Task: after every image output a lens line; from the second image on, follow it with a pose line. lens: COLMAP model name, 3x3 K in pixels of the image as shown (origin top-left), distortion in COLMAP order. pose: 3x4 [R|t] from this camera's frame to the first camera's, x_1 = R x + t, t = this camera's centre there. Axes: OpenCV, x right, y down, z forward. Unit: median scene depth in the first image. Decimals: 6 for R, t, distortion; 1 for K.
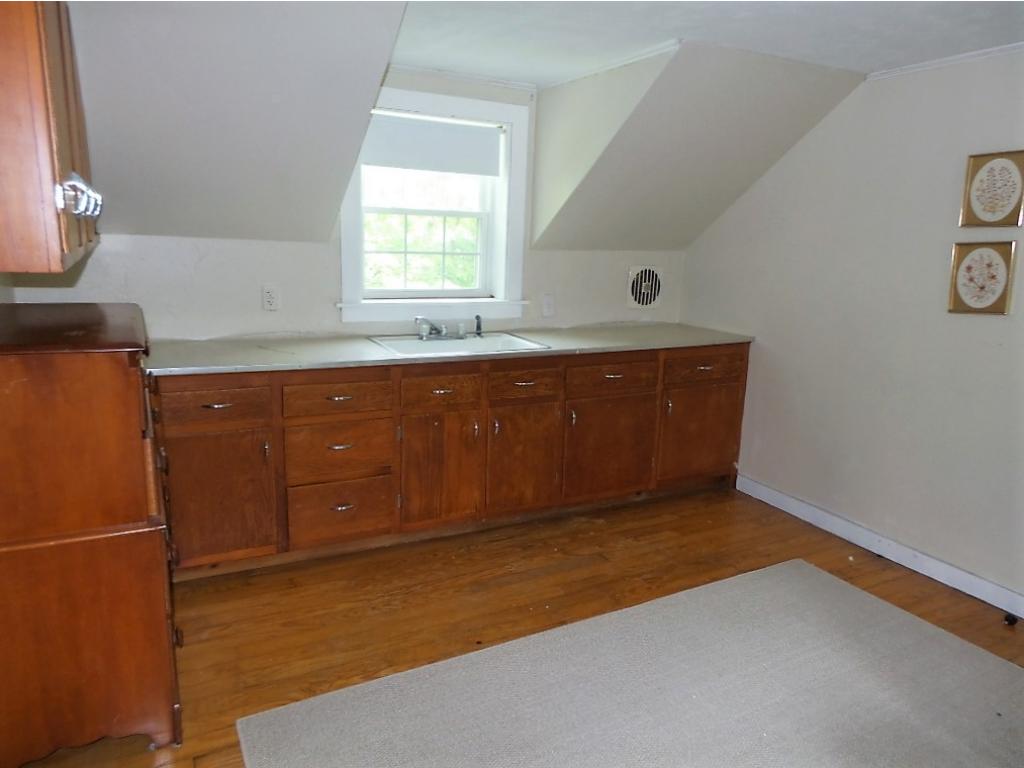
lens RADIAL K [[703.3, 0, 515.3], [0, 703.3, 389.7], [0, 0, 1]] dist [-0.004612, 0.007132]
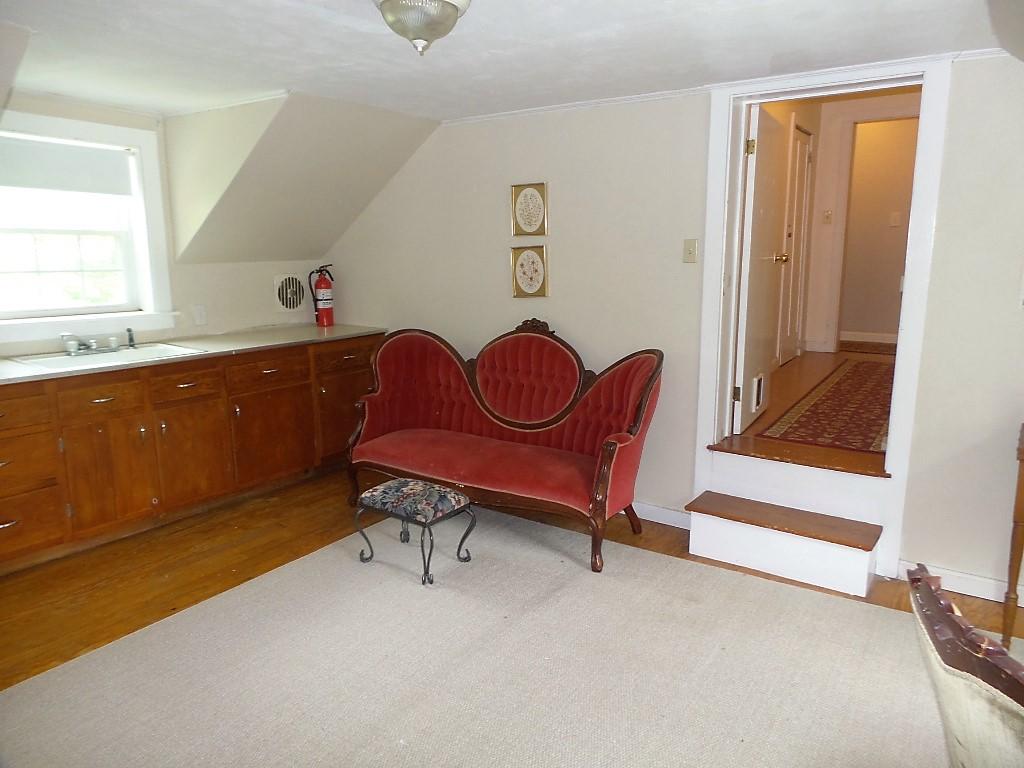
lens RADIAL K [[703.3, 0, 515.3], [0, 703.3, 389.7], [0, 0, 1]] dist [-0.004612, 0.007132]
pose [[0.888930, -0.118767, 0.442378, -0.016482], [0.122846, 0.992233, 0.019537, 0.040413], [-0.441263, 0.036978, 0.896616, -0.219288]]
